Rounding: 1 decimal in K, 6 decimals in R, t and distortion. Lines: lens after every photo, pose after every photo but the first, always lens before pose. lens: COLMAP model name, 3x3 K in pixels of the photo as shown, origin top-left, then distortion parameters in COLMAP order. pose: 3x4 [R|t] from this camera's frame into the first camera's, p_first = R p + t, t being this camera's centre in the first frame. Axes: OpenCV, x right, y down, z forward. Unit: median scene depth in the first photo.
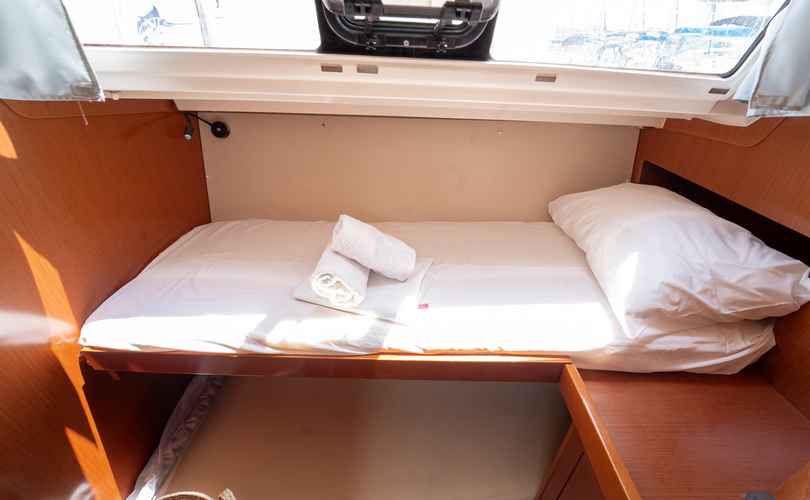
lens RADIAL K [[329.7, 0, 405.0], [0, 329.7, 250.0], [0, 0, 1]] dist [-0.024150, -0.000018]
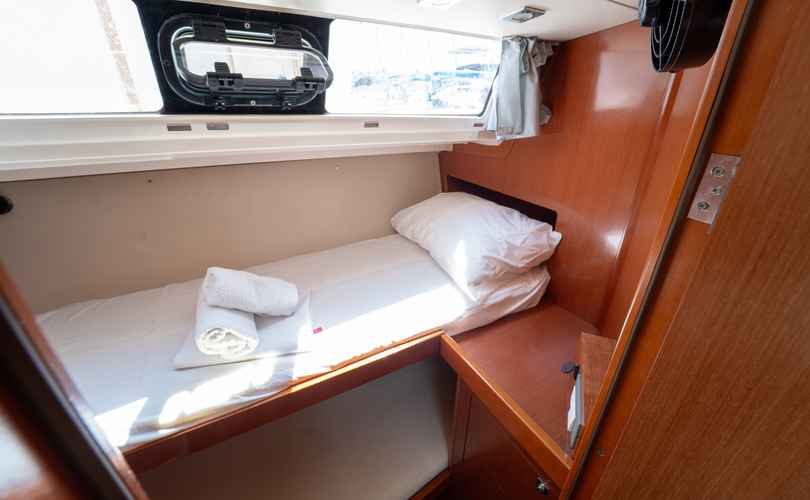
lens RADIAL K [[329.7, 0, 405.0], [0, 329.7, 250.0], [0, 0, 1]] dist [-0.024150, -0.000018]
pose [[0.863385, -0.221551, 0.453301, -0.141310], [0.263063, 0.964320, -0.029735, 0.026236], [-0.430540, 0.144919, 0.890861, -0.136405]]
